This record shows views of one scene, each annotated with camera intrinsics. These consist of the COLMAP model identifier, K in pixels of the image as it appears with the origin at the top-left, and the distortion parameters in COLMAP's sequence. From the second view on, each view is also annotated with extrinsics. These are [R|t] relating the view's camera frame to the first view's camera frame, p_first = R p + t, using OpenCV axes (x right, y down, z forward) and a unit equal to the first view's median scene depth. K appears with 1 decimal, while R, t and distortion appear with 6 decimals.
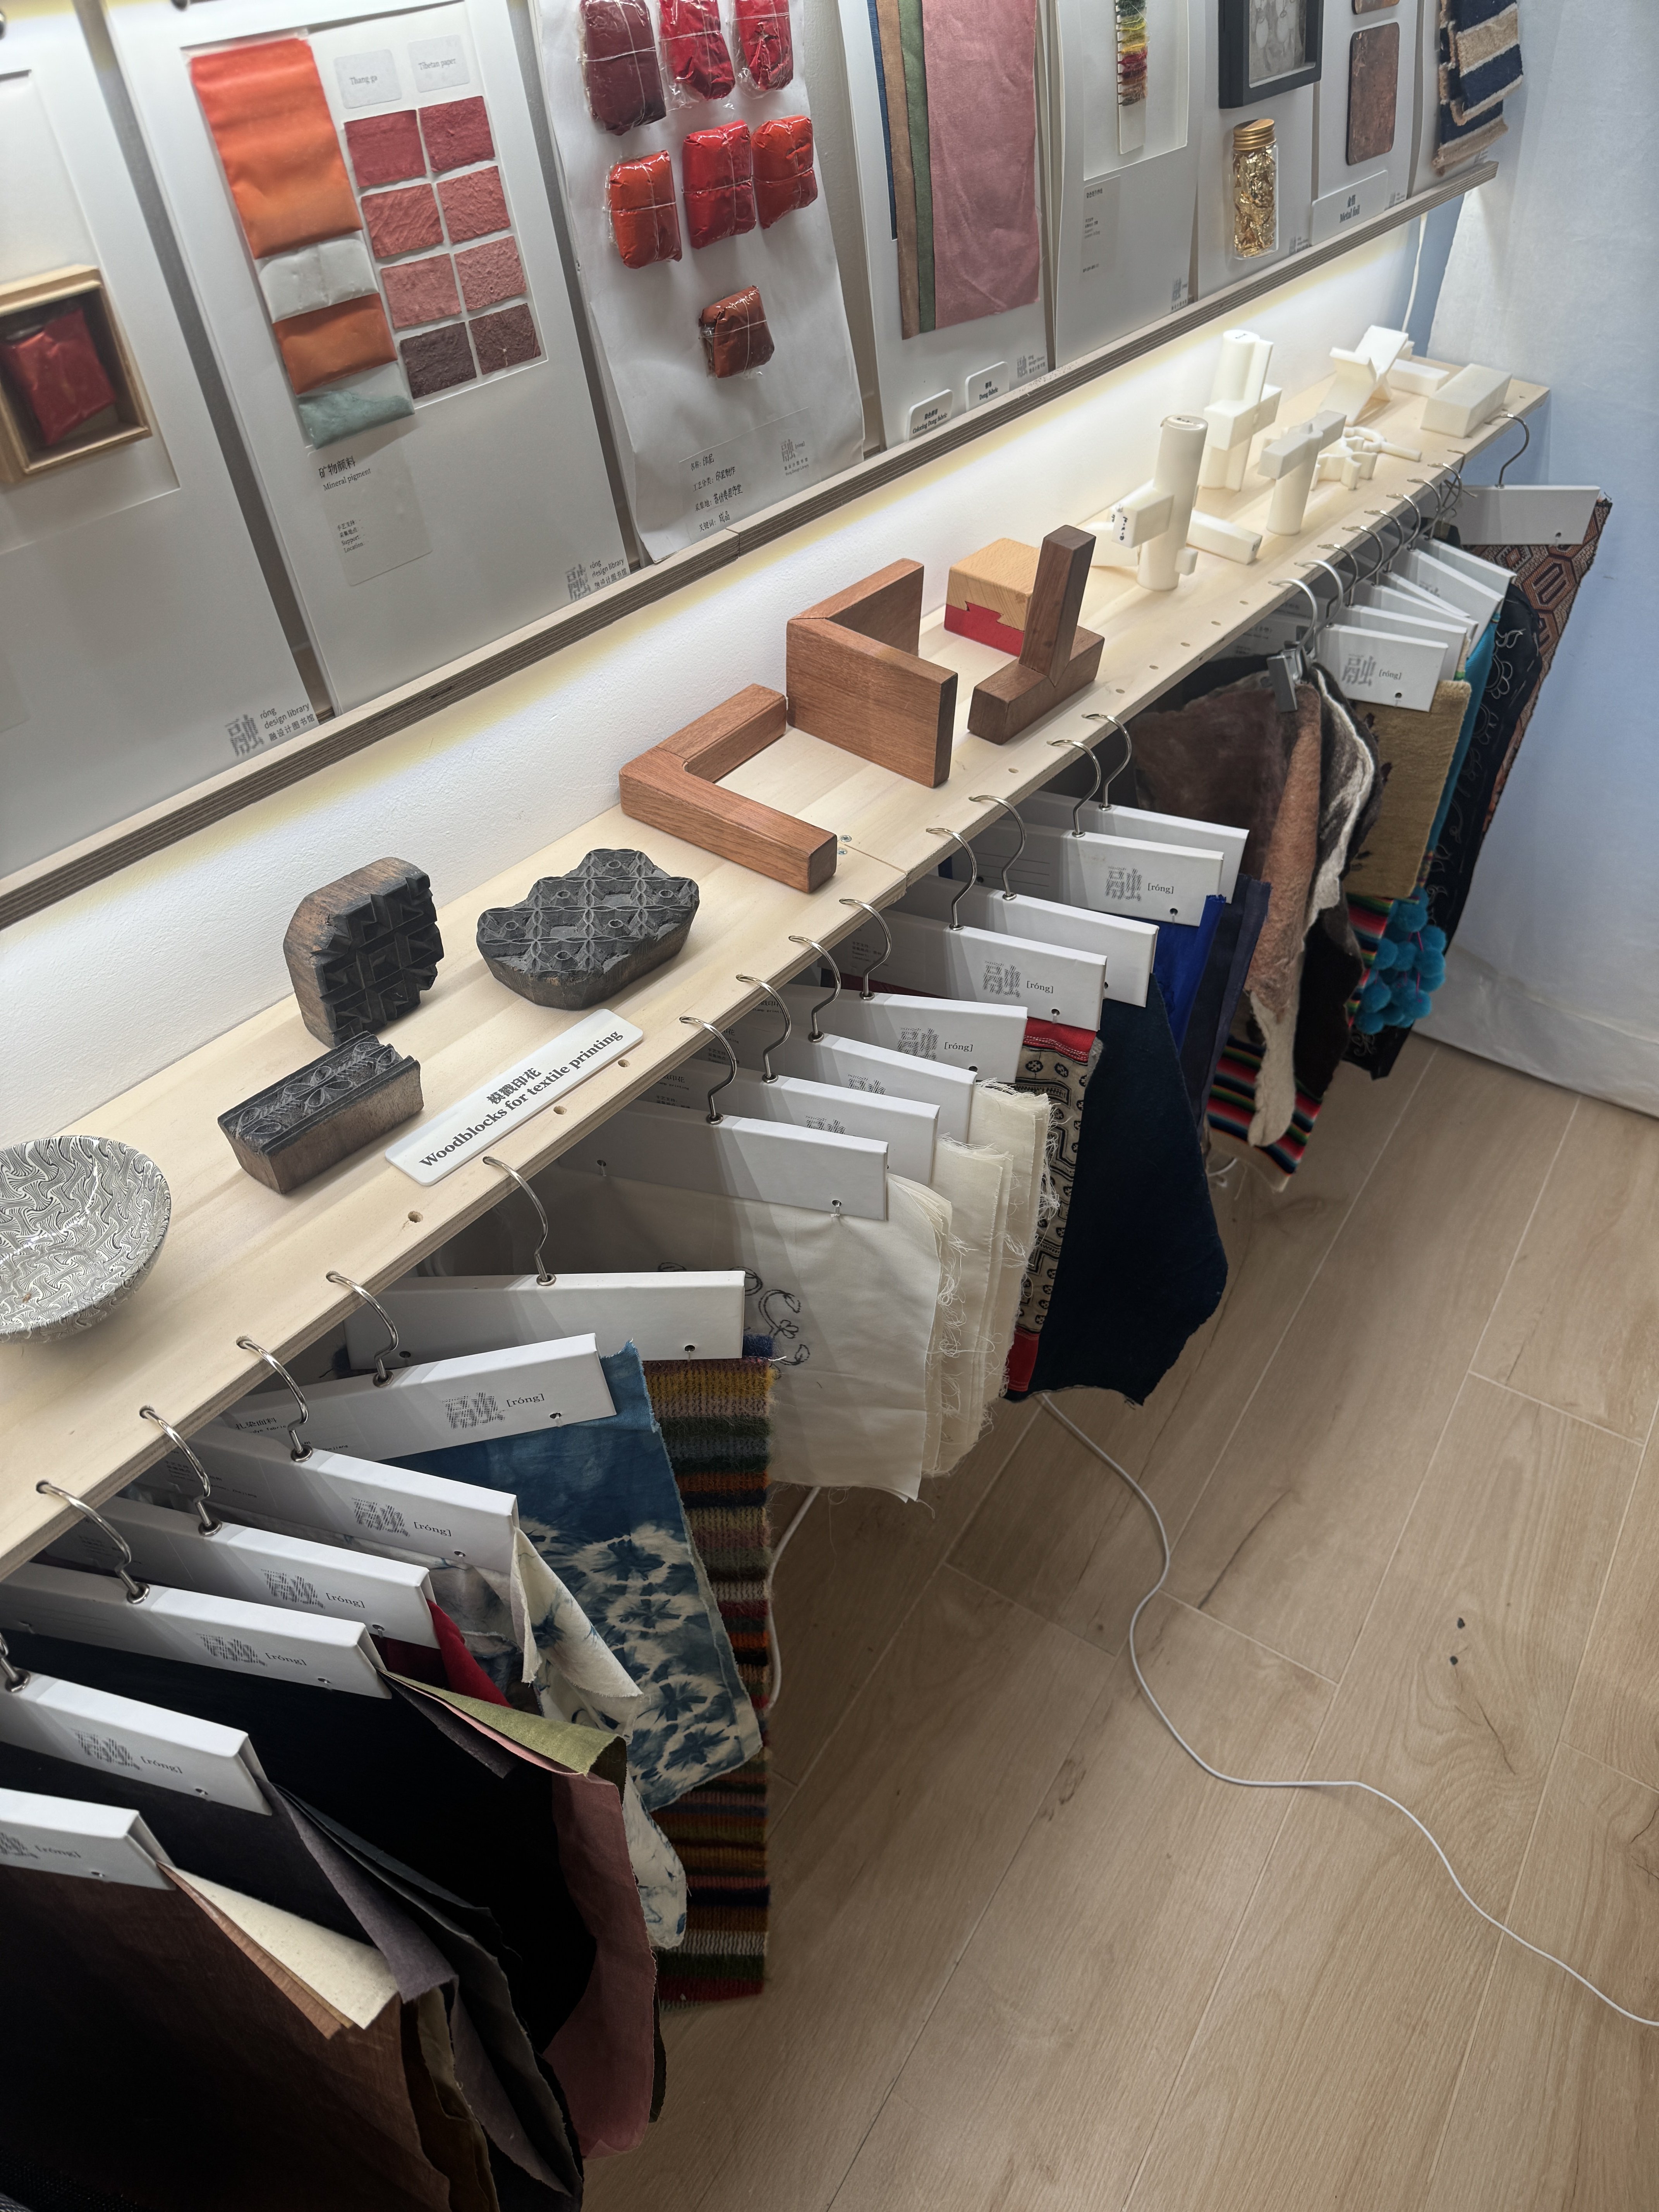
lens RADIAL K [[1533.3, 0, 829.5], [0, 1533.3, 1106.0], [0, 0, 1]] dist [-0.006906, -0.002280]
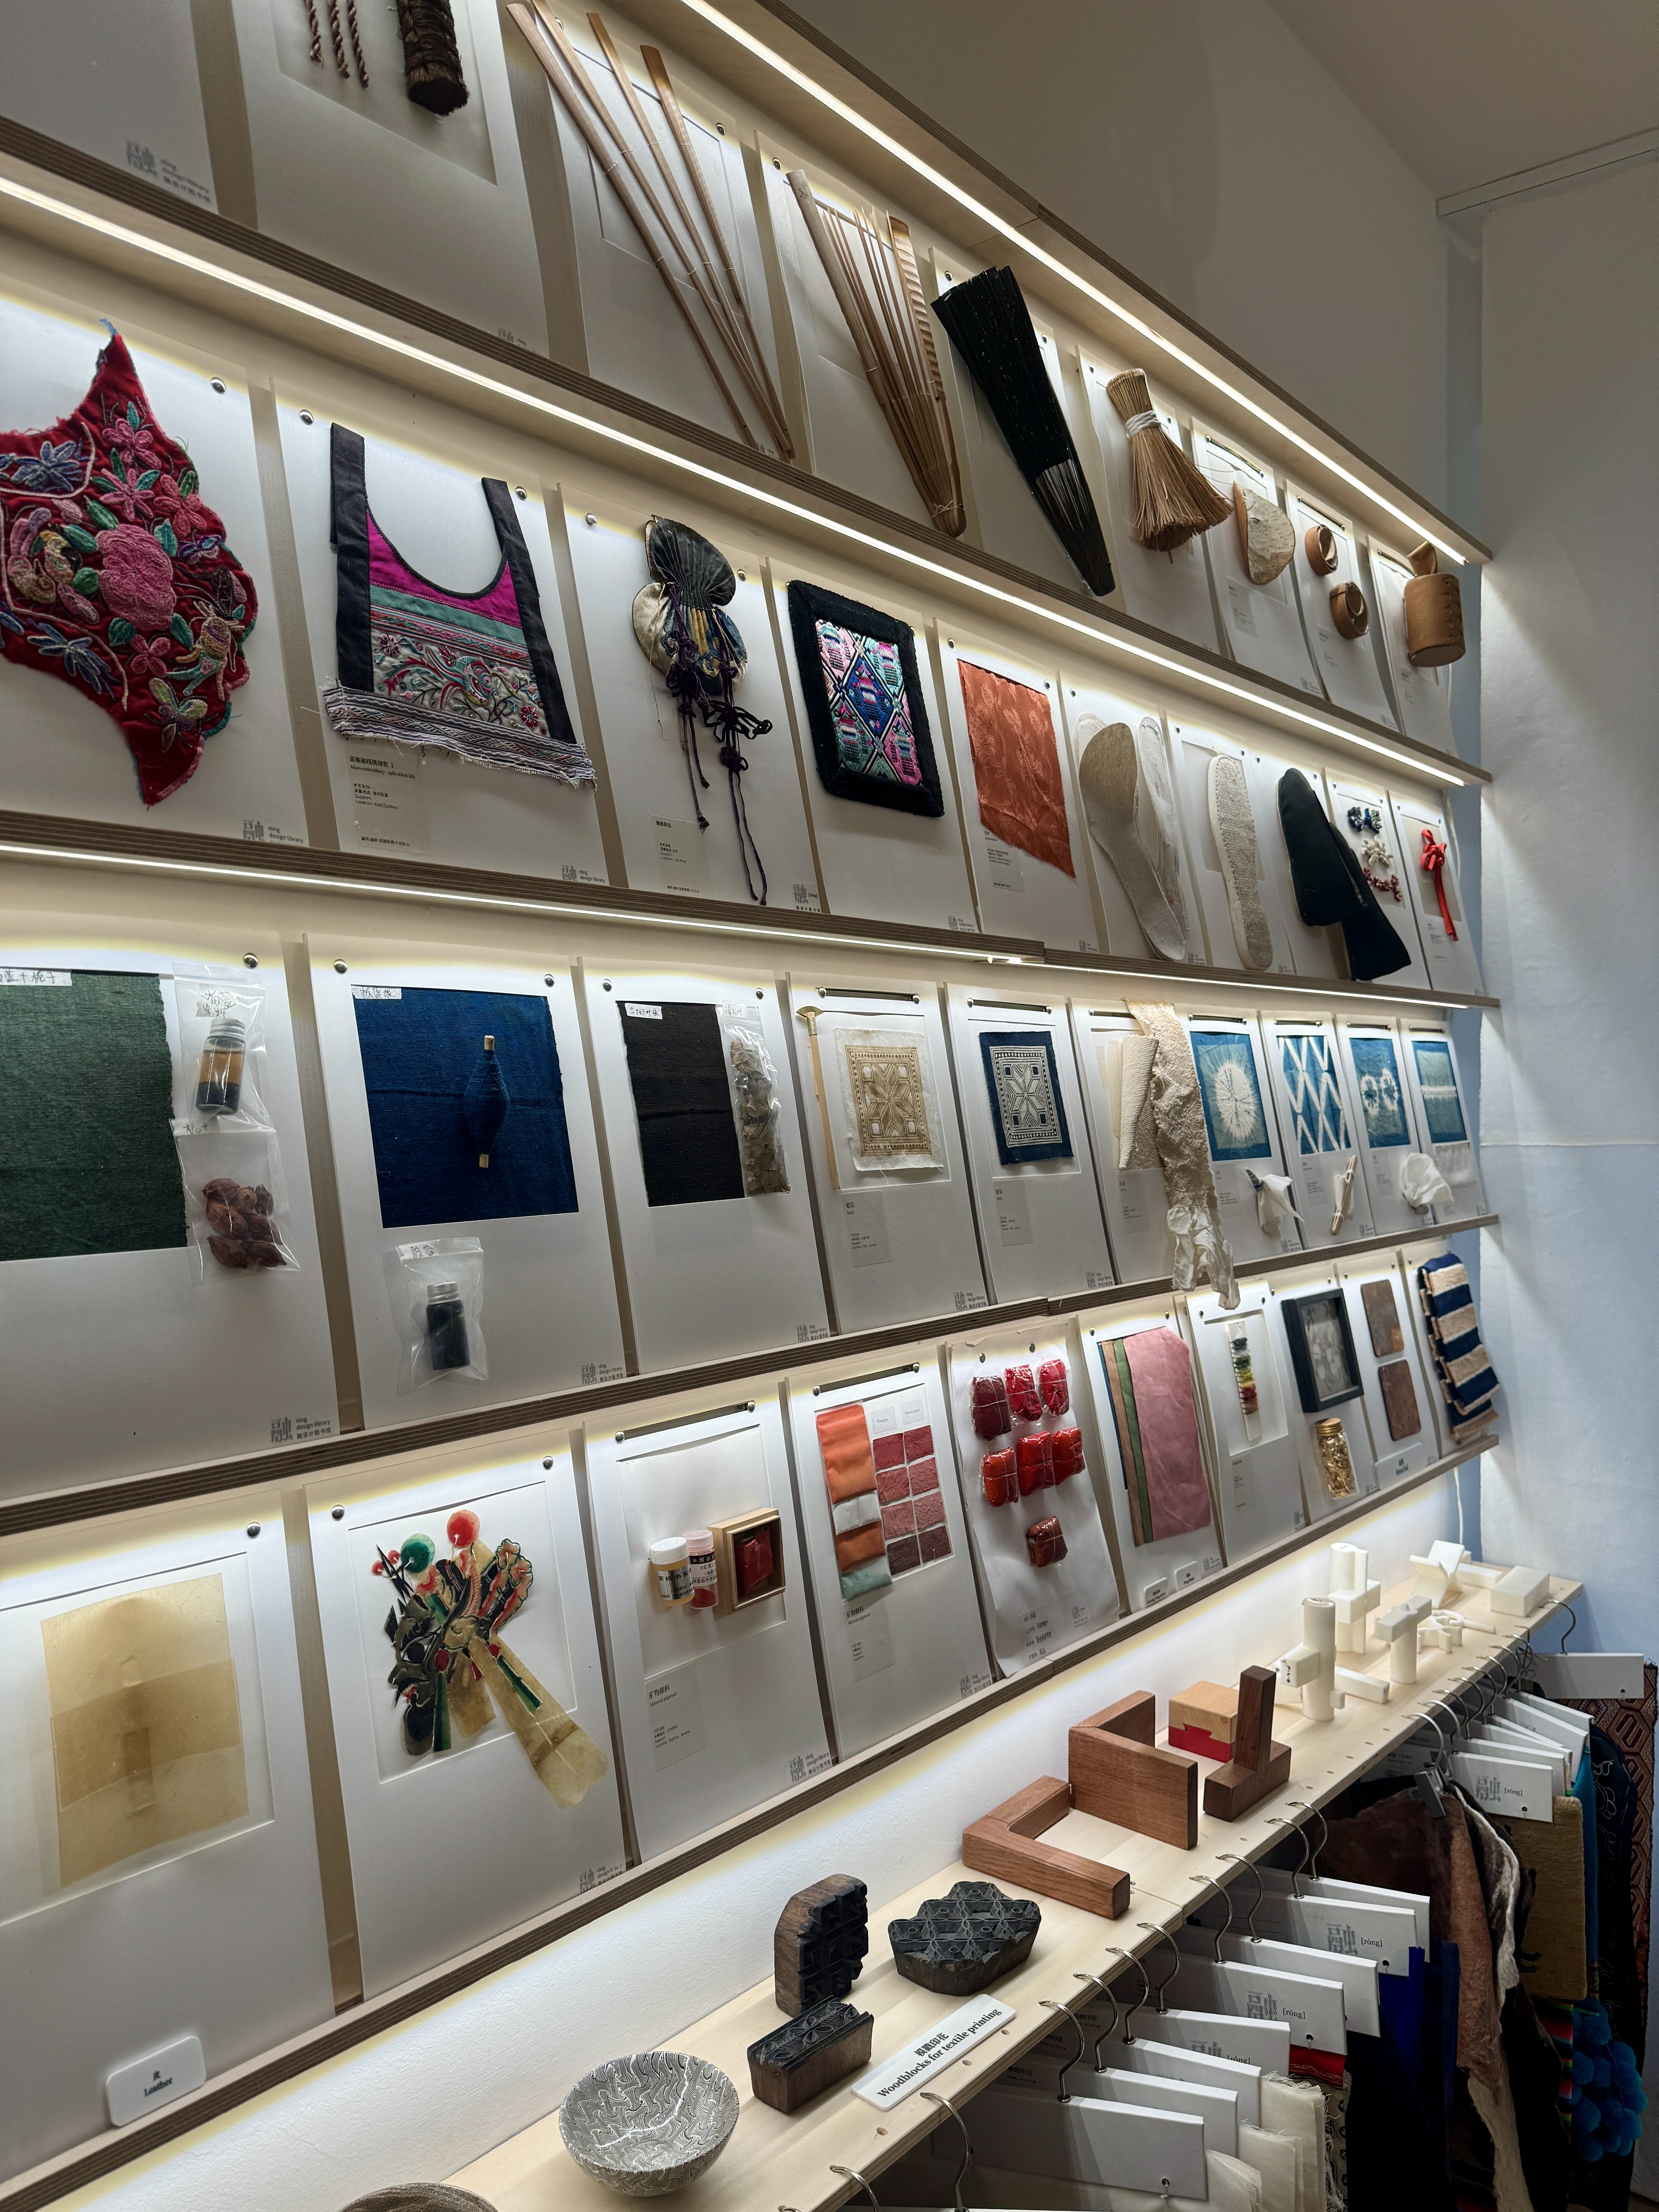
lens RADIAL K [[1533.3, 0, 829.5], [0, 1533.3, 1106.0], [0, 0, 1]] dist [-0.006906, -0.002280]
pose [[0.998262, -0.013784, -0.057304, -0.166565], [-0.028976, 0.731876, -0.680821, 0.248308], [0.051324, 0.681298, 0.730205, -0.474914]]
